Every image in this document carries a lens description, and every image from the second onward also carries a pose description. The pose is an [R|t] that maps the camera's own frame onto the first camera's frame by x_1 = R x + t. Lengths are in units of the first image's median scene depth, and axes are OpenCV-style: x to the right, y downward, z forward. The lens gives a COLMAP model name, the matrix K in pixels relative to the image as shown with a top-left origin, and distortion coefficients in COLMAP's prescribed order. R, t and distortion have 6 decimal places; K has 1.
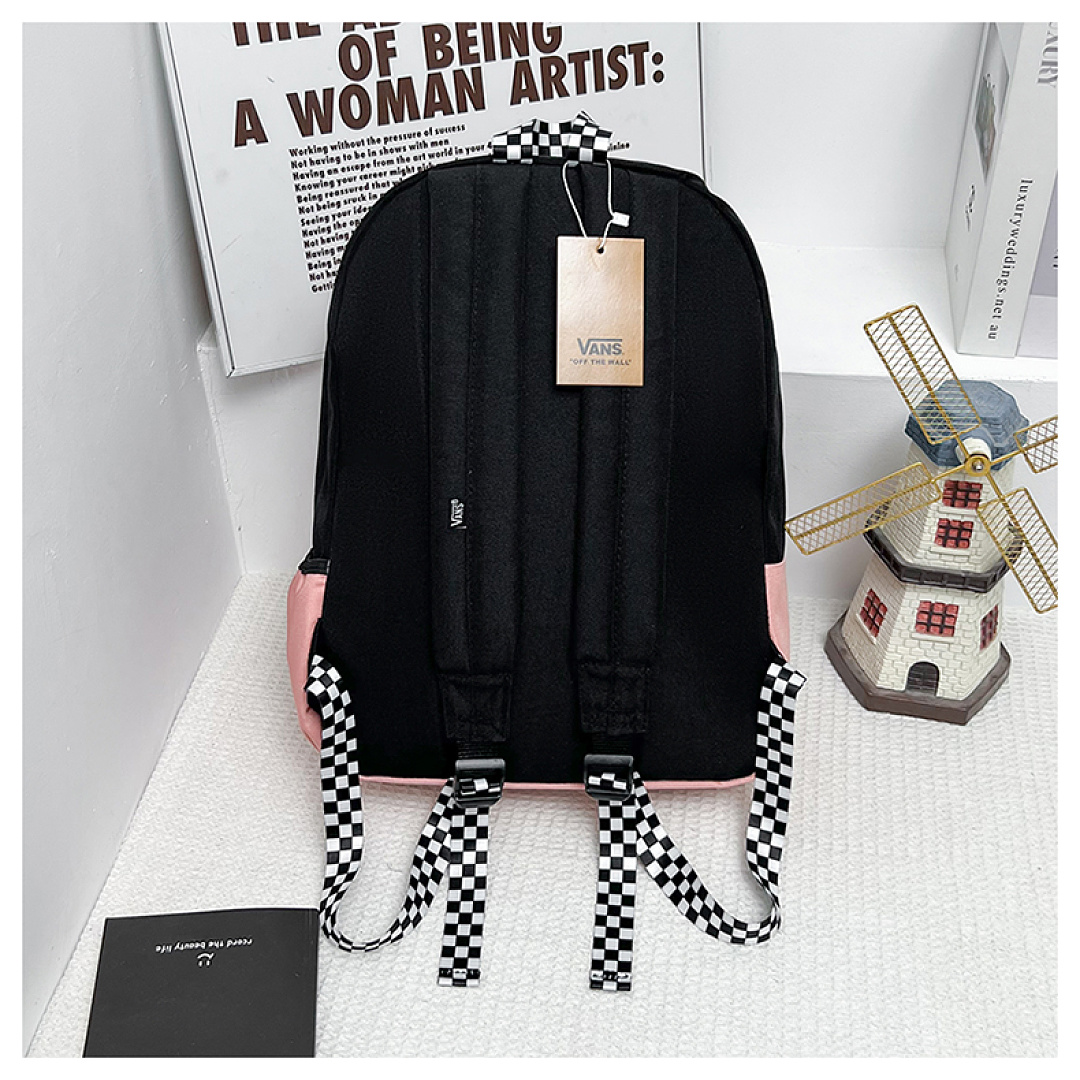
lens RADIAL K [[1357.4, 0, 520.4], [0, 1357.4, 502.4], [0, 0, 1]] dist [0.123036, -0.313181]
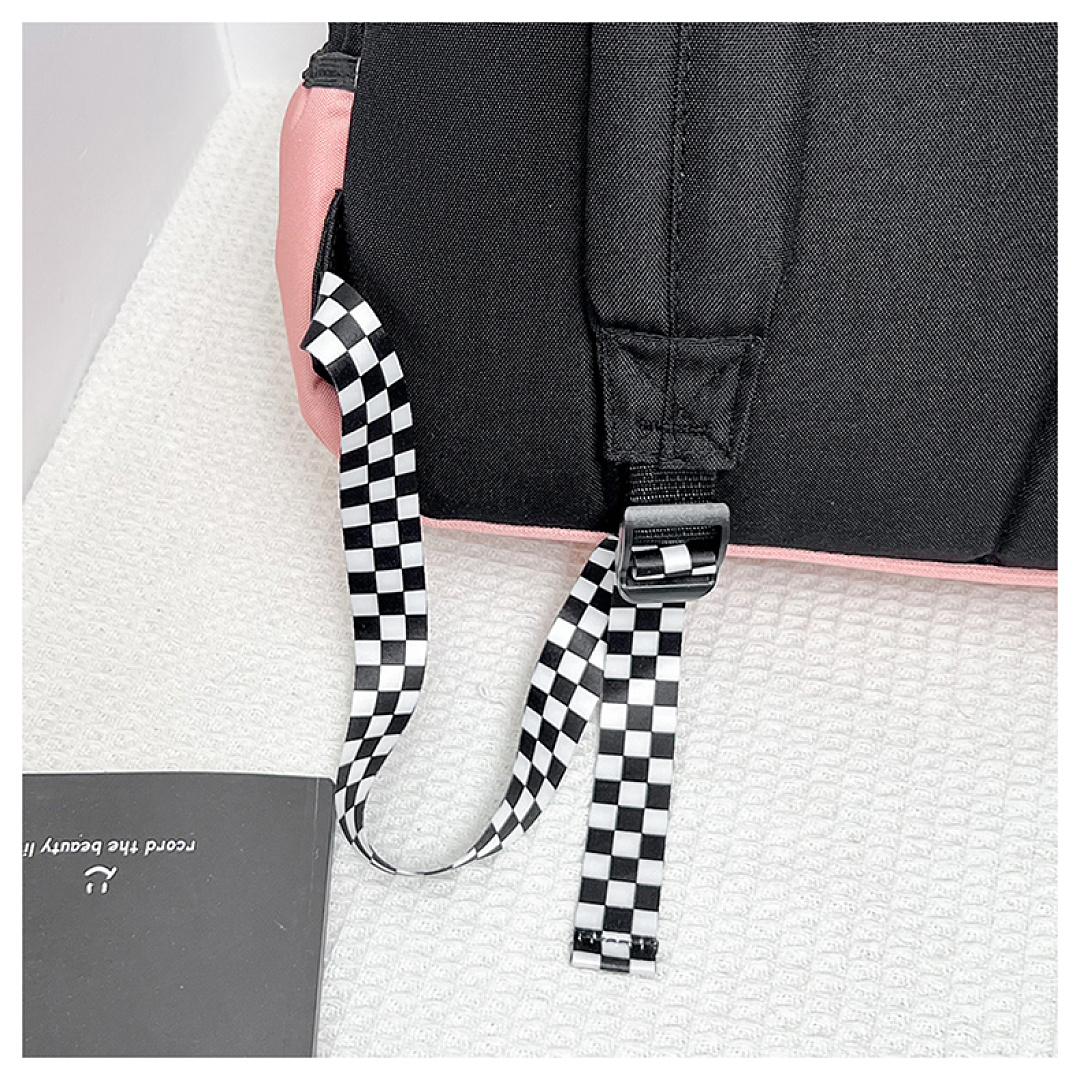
lens RADIAL K [[1610.6, 0, 511.5], [0, 1610.6, 439.1], [0, 0, 1]] dist [0.042874, 0.039081]
pose [[0.994419, 0.056256, -0.089253, -0.038039], [-0.032055, 0.967089, 0.252411, 0.028119], [0.100515, -0.248141, 0.963495, 0.469401]]
